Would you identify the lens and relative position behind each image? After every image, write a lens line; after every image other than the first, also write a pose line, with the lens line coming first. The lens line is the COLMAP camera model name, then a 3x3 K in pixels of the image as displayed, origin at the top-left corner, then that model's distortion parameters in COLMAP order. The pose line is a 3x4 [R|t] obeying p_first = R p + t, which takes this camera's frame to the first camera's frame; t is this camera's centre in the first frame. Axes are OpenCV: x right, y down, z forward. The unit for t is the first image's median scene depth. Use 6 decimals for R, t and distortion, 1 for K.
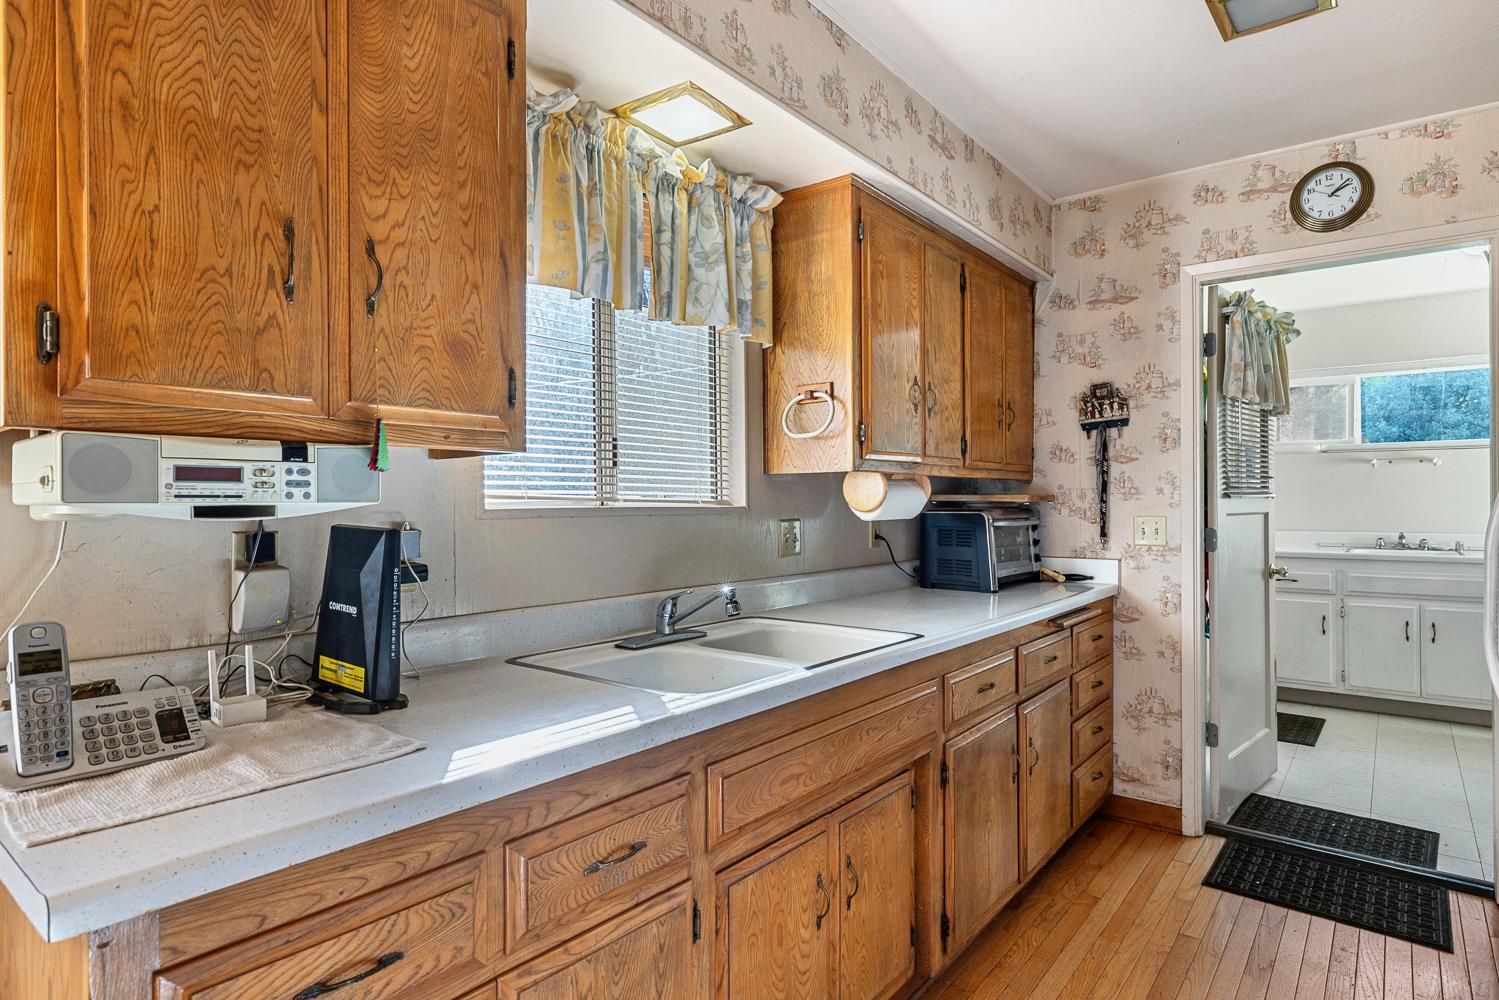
lens RADIAL K [[812.0, 0, 747.8], [0, 812.0, 502.4], [0, 0, 1]] dist [0.000747, -0.001401]
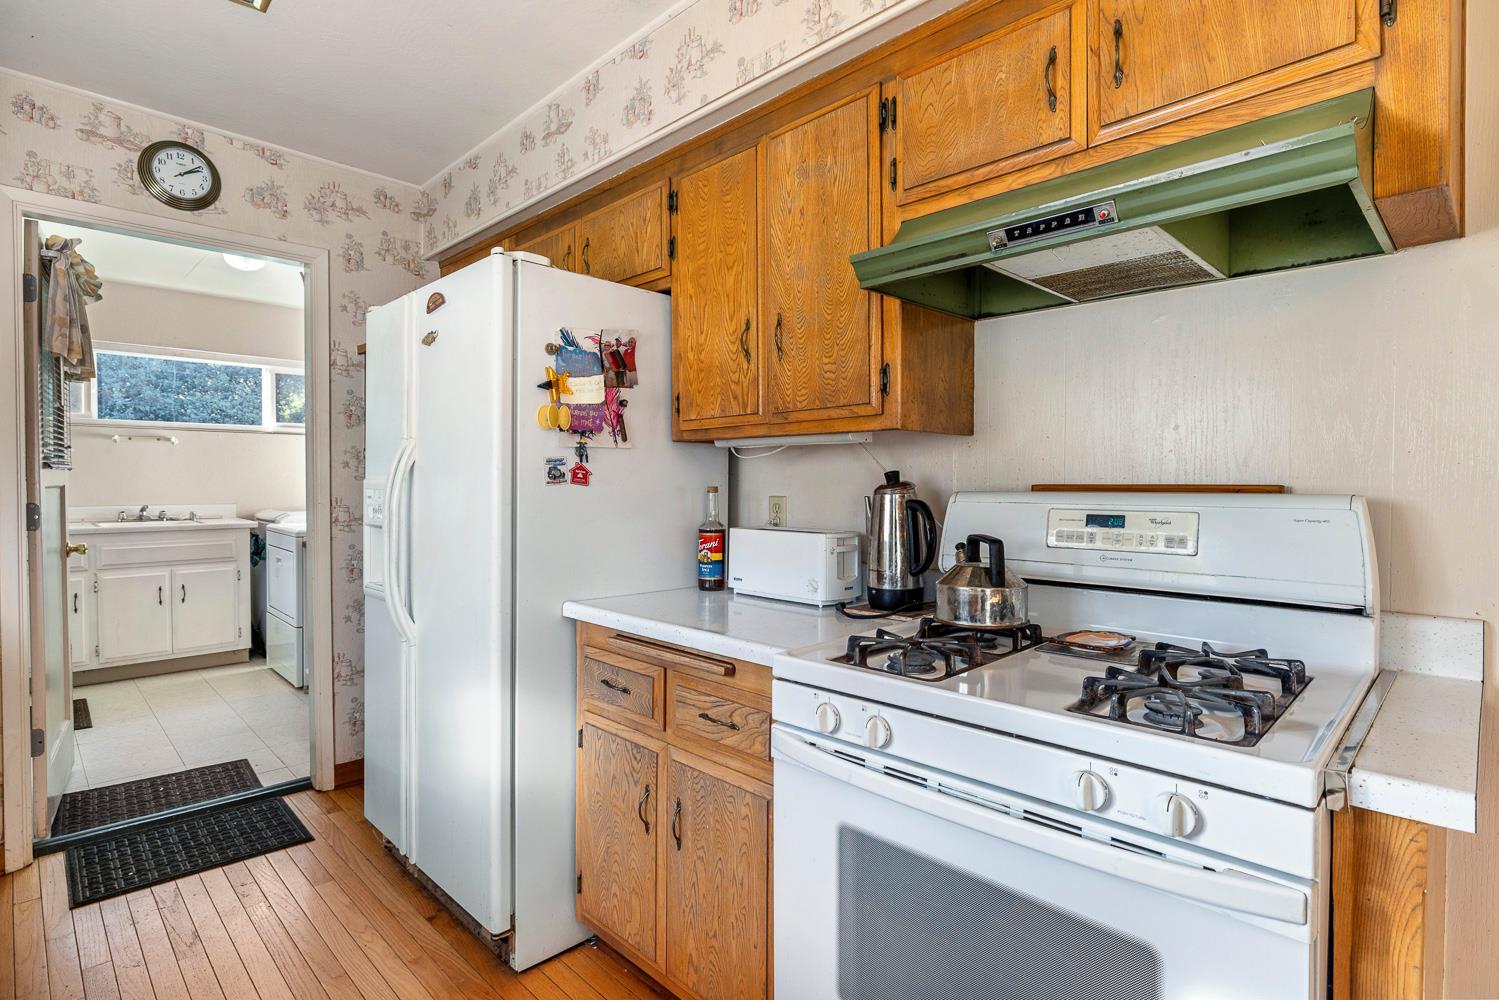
lens RADIAL K [[751.7, 0, 741.4], [0, 751.7, 492.2], [0, 0, 1]] dist [0.002979, 0.001469]
pose [[0.123662, -0.013385, 0.992234, -0.130490], [-0.001013, 0.999907, 0.013614, 0.008718], [-0.992324, -0.002688, 0.123637, 0.160132]]
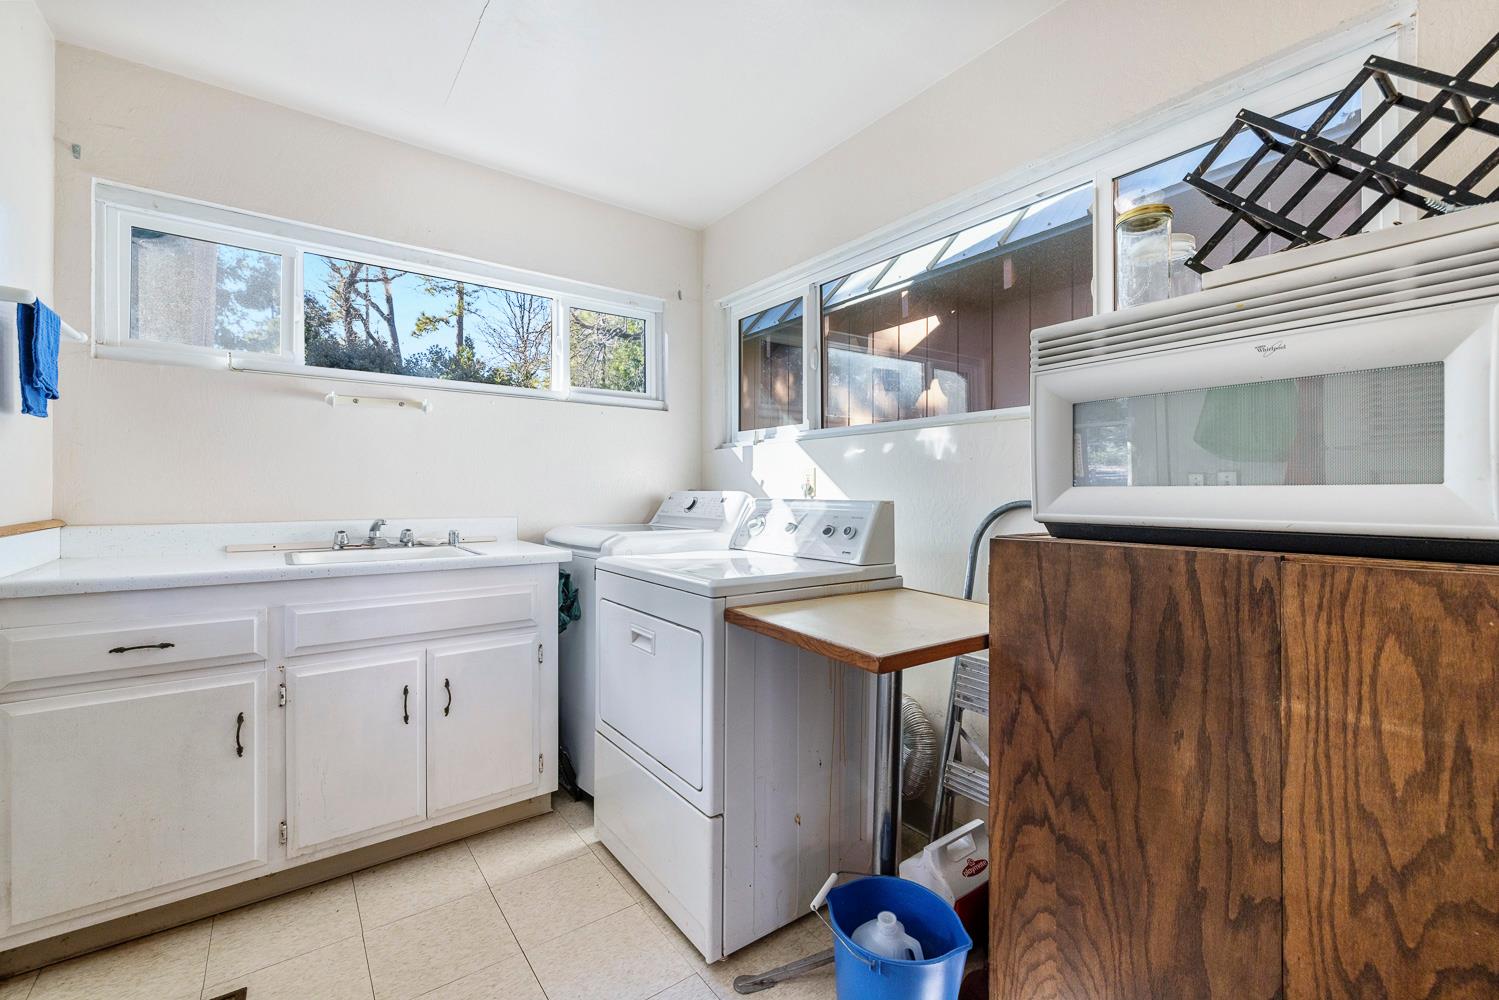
lens RADIAL K [[637.0, 0, 759.0], [0, 637.0, 490.0], [0, 0, 1]] dist [0.001281, 0.000011]
pose [[0.246419, 0.009858, 0.969113, 0.694806], [0.002355, 0.999939, -0.010771, 0.034321], [-0.969160, 0.004936, 0.246381, 1.007416]]
